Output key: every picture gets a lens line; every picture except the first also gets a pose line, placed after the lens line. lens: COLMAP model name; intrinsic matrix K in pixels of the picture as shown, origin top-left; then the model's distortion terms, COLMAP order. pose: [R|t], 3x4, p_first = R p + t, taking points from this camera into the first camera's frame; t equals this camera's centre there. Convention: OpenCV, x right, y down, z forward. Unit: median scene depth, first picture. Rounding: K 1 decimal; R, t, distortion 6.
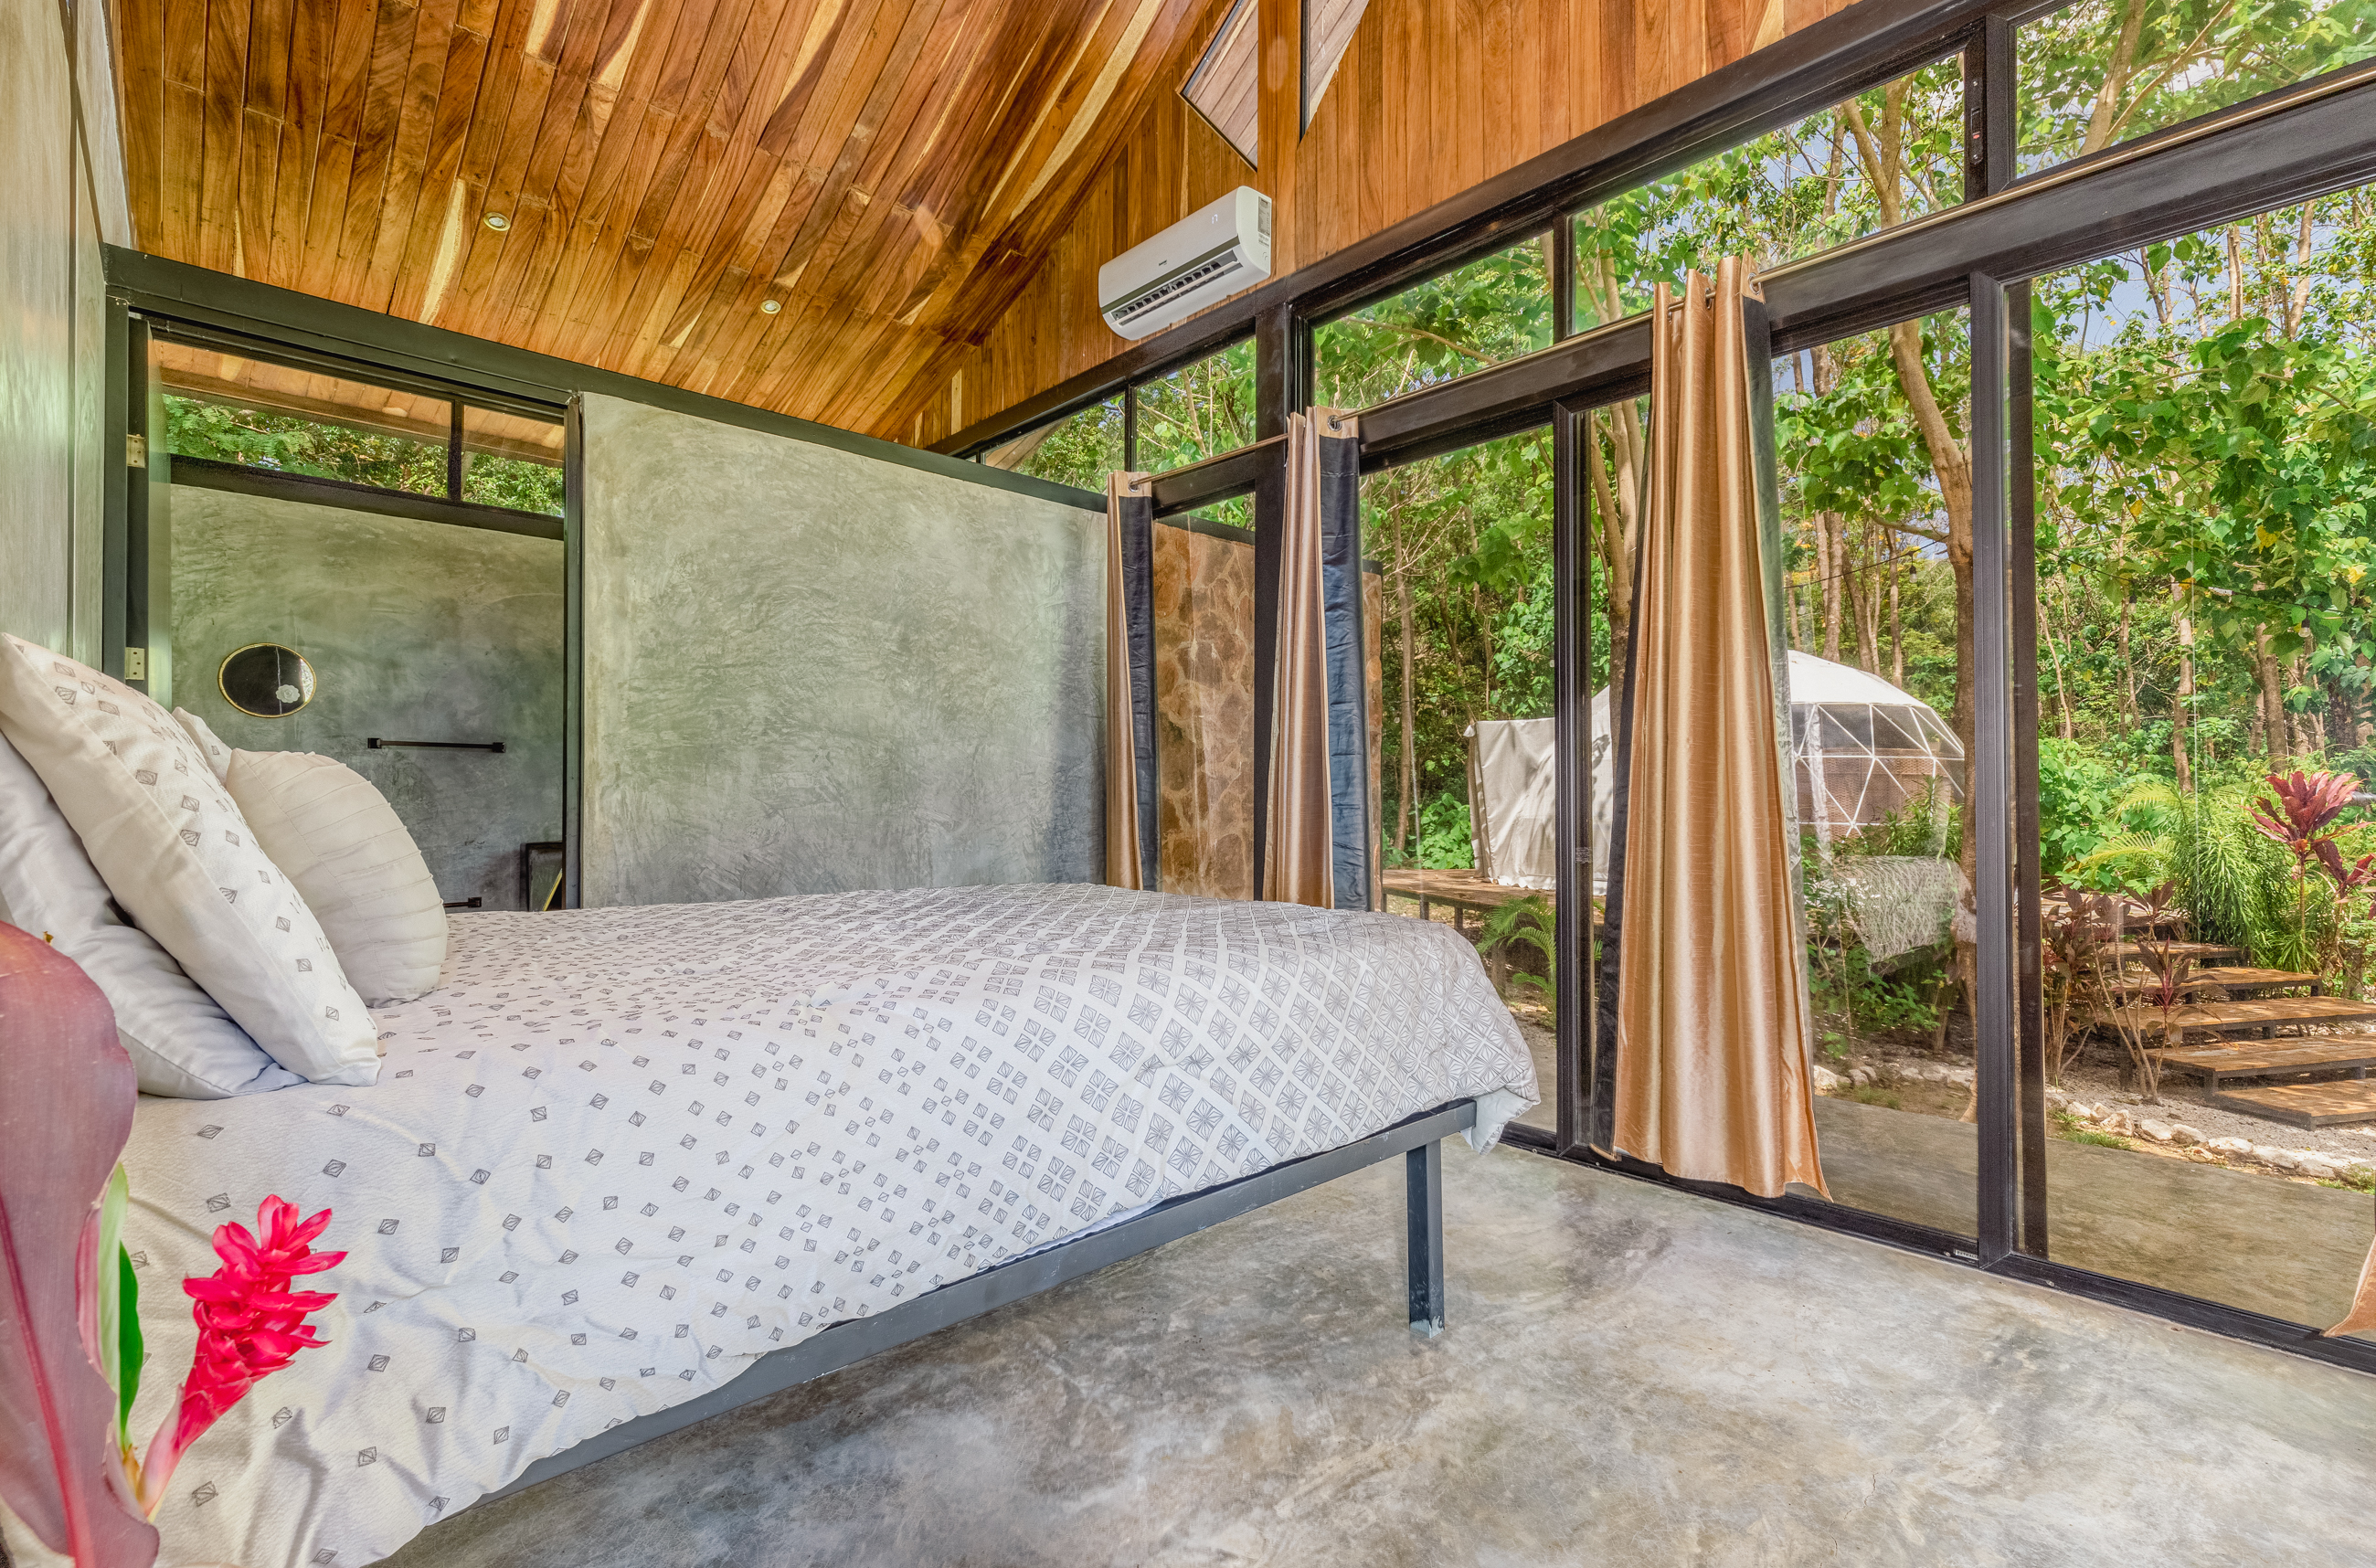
lens RADIAL K [[1098.7, 0, 1188.0], [0, 1098.7, 784.0], [0, 0, 1]] dist [0.003370, 0.000755]
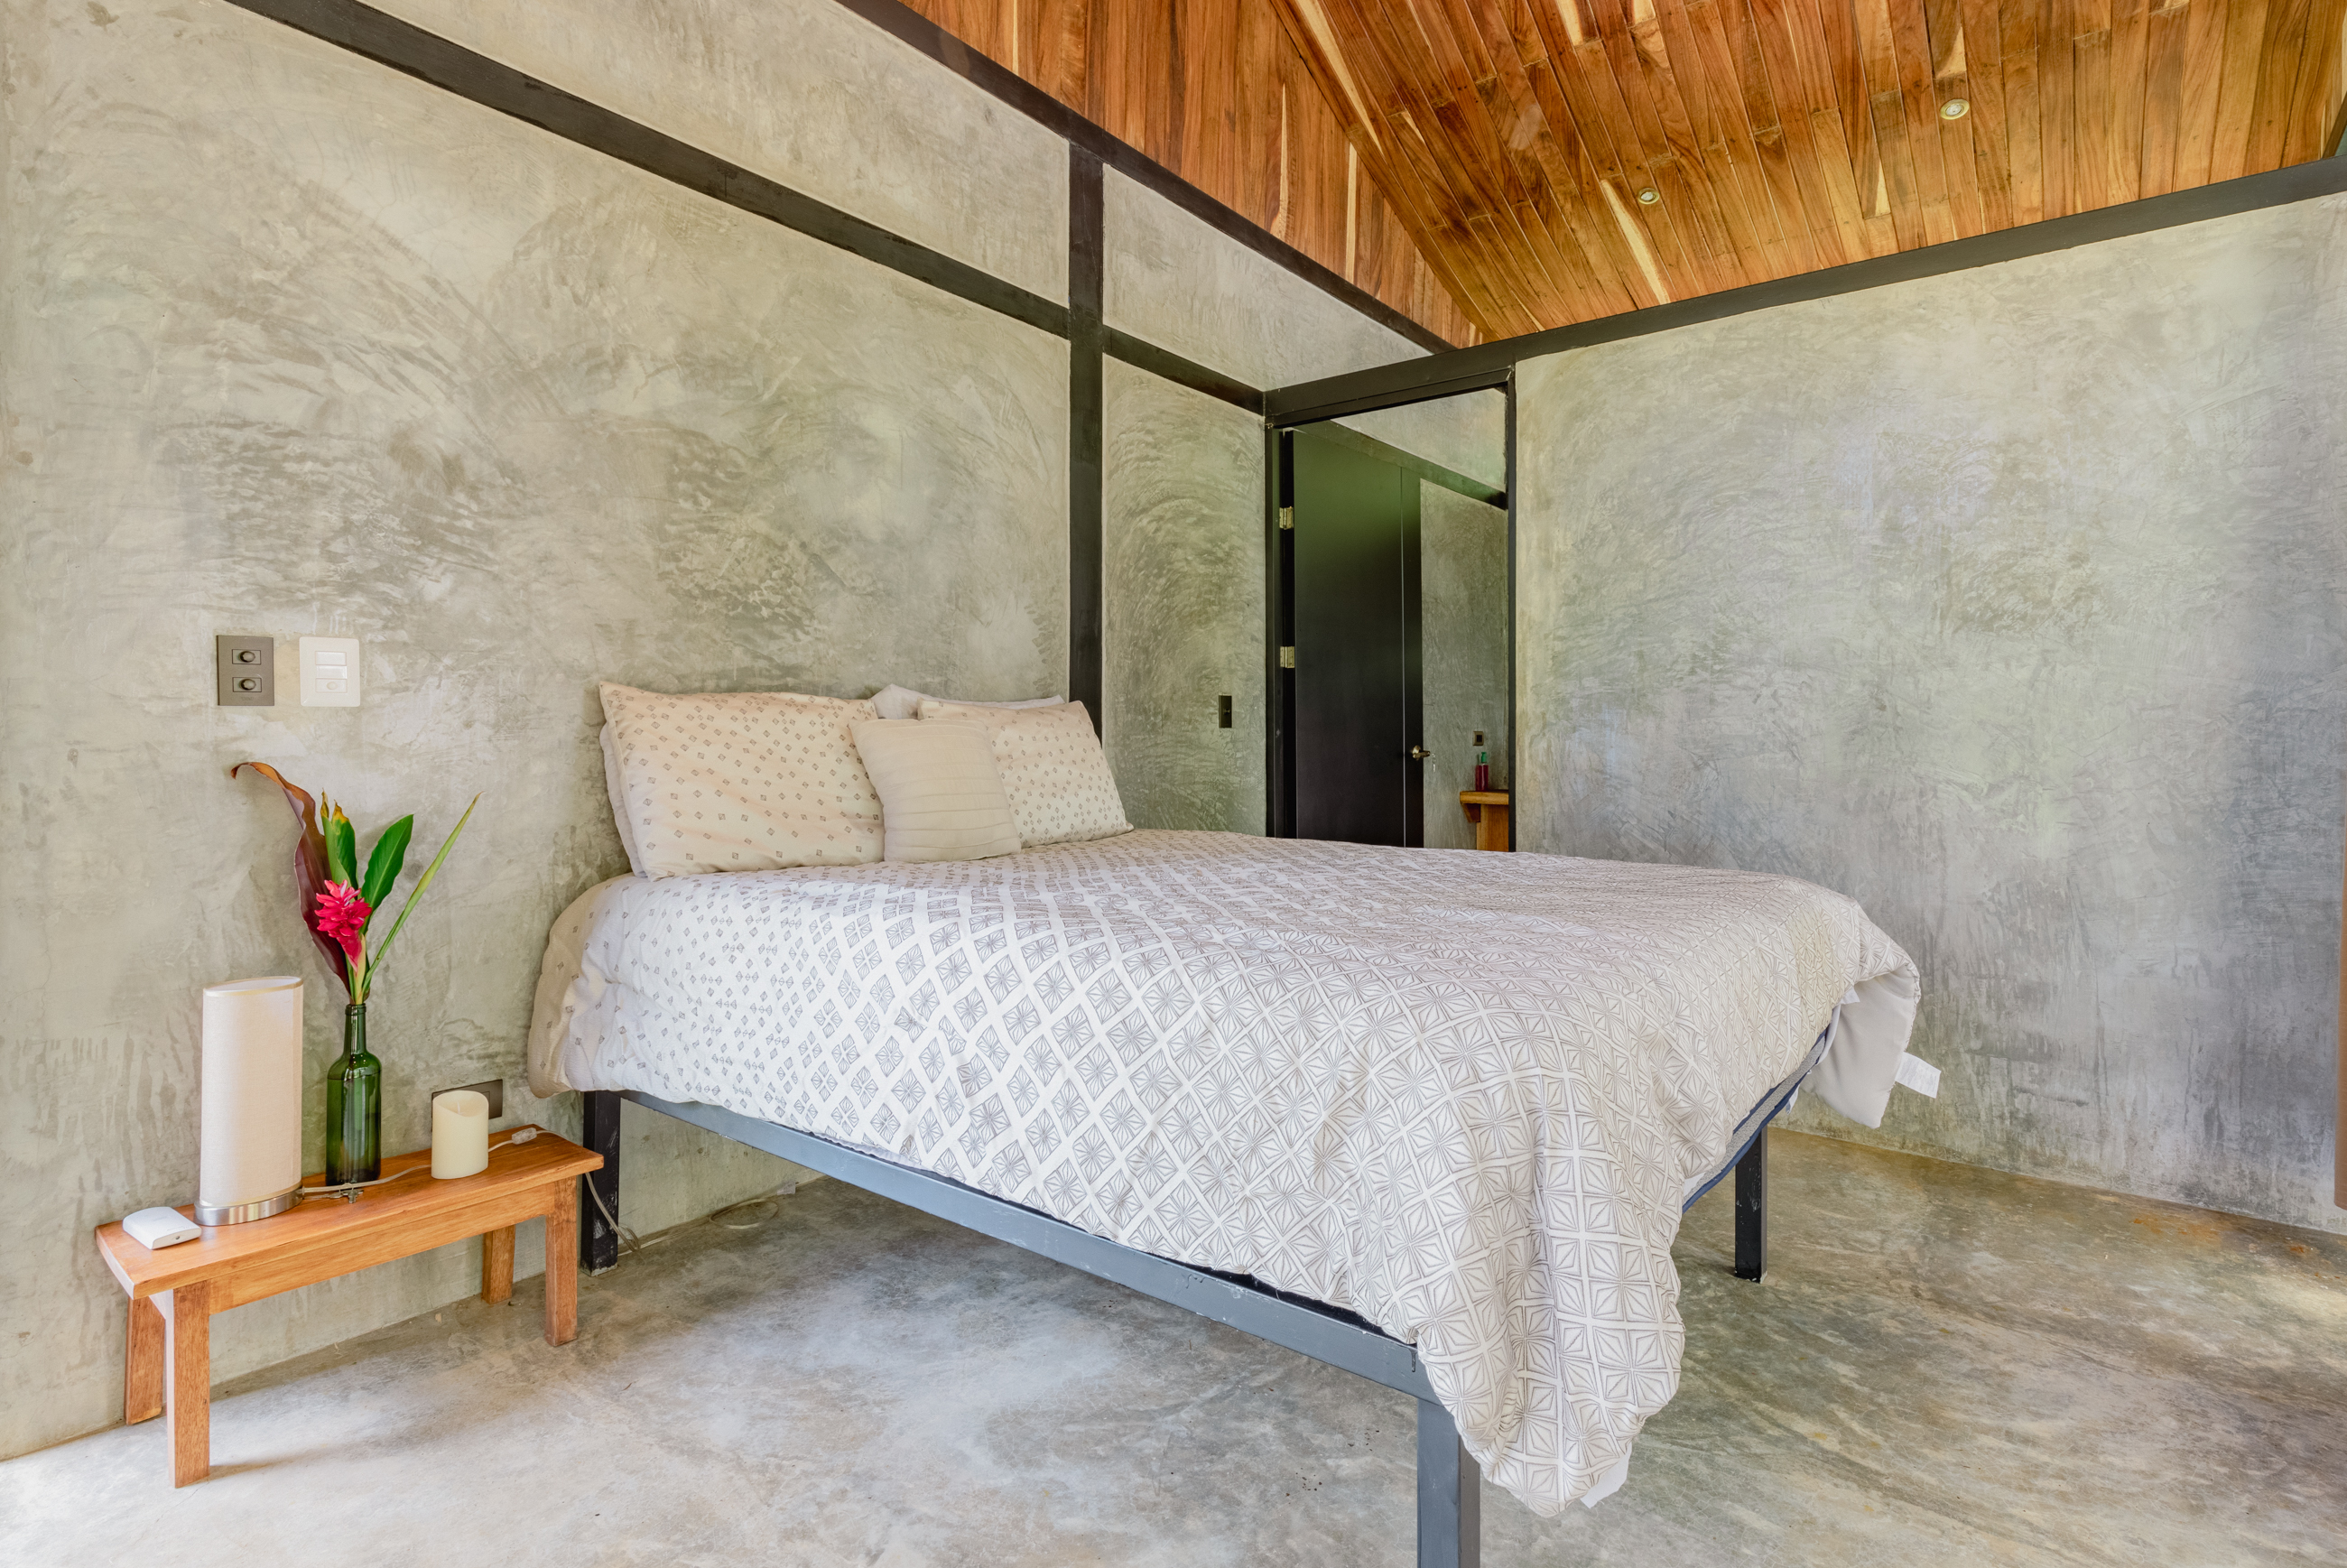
lens RADIAL K [[1128.4, 0, 1178.3], [0, 1128.4, 733.4], [0, 0, 1]] dist [0.005232, 0.000172]
pose [[0.159353, -0.008877, -0.987182, 0.446445], [0.009683, 0.999926, -0.007429, 0.004780], [0.987174, -0.008375, 0.159427, 0.478333]]
